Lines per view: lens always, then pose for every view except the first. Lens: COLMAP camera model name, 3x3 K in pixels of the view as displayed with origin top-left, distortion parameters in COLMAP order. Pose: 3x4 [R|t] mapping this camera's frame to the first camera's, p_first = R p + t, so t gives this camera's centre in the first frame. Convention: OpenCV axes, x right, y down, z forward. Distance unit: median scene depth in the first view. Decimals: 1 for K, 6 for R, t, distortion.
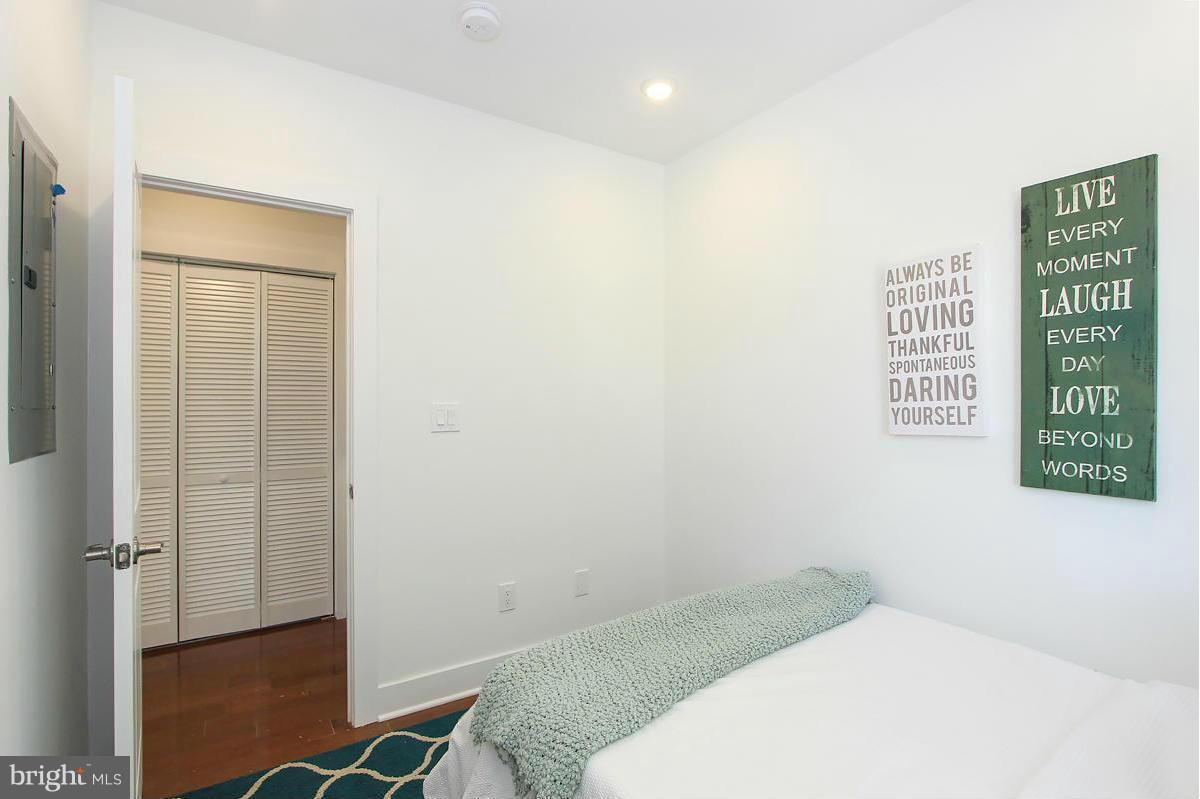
lens RADIAL K [[568.2, 0, 650.9], [0, 568.2, 395.5], [0, 0, 1]] dist [-0.009186, 0.000340]
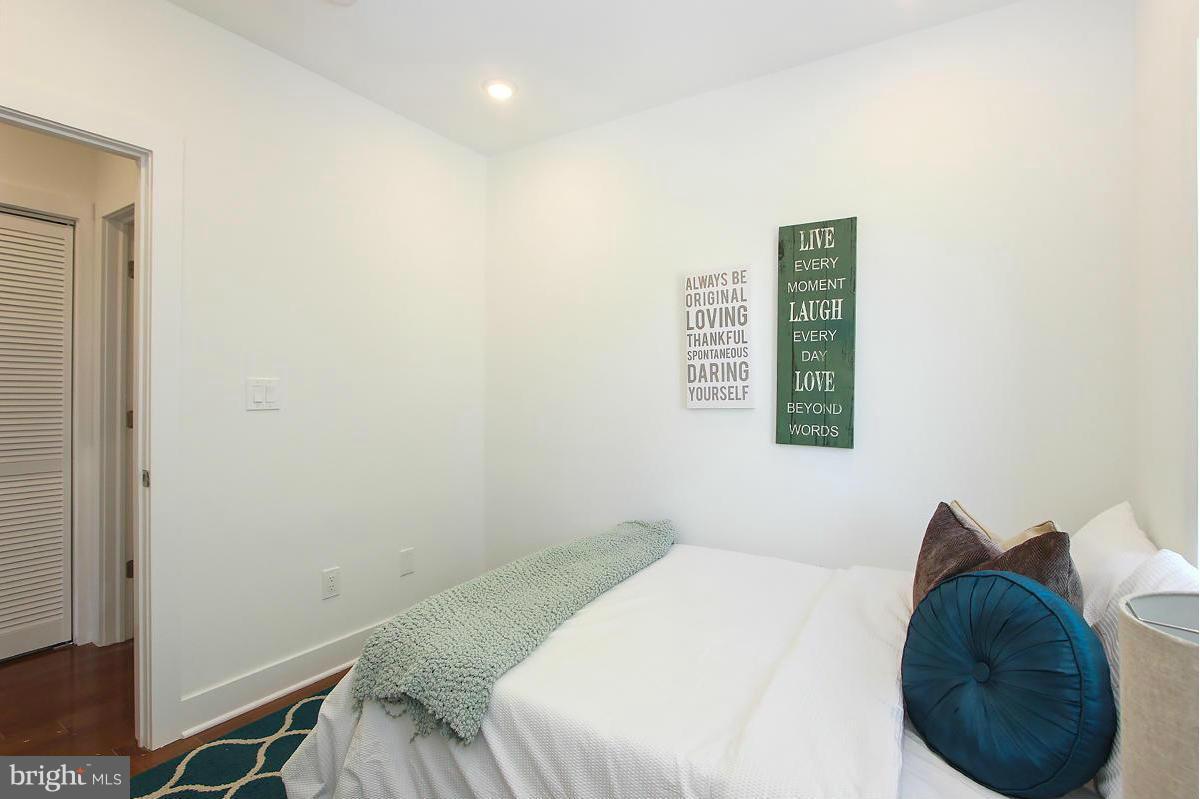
lens RADIAL K [[568.2, 0, 650.9], [0, 568.2, 395.5], [0, 0, 1]] dist [-0.009186, 0.000340]
pose [[0.899609, 0.002080, 0.436691, -0.232519], [-0.005824, 0.999957, 0.007236, 0.035659], [-0.436657, -0.009053, 0.899582, -0.114103]]
